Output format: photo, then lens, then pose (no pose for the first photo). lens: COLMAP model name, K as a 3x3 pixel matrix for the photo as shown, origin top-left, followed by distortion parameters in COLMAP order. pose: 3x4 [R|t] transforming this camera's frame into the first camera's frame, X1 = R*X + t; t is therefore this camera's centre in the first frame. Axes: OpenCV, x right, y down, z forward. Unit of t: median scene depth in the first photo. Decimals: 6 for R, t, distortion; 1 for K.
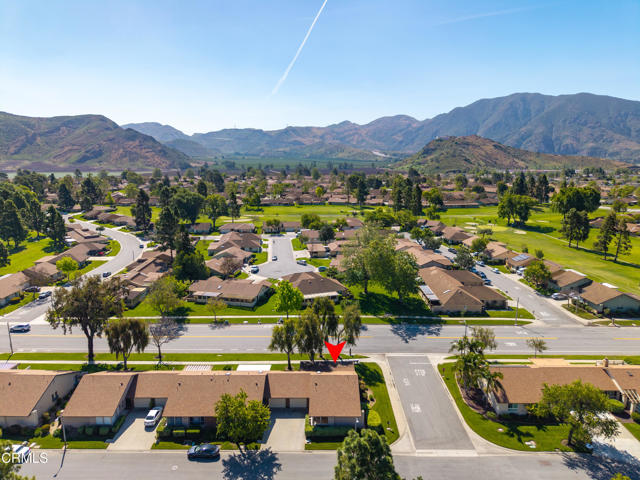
lens RADIAL K [[427.8, 0, 321.9], [0, 427.8, 239.1], [0, 0, 1]] dist [0.020179, -0.017861]
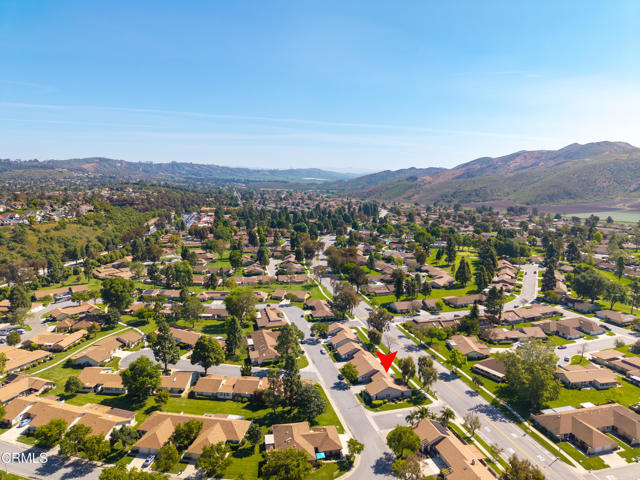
lens RADIAL K [[427.8, 0, 321.9], [0, 427.8, 239.1], [0, 0, 1]] dist [0.020179, -0.017861]
pose [[0.254643, 0.138175, -0.957113, 0.401875], [-0.187960, 0.977936, 0.091173, -0.113794], [0.948593, 0.156682, 0.274996, -0.014890]]
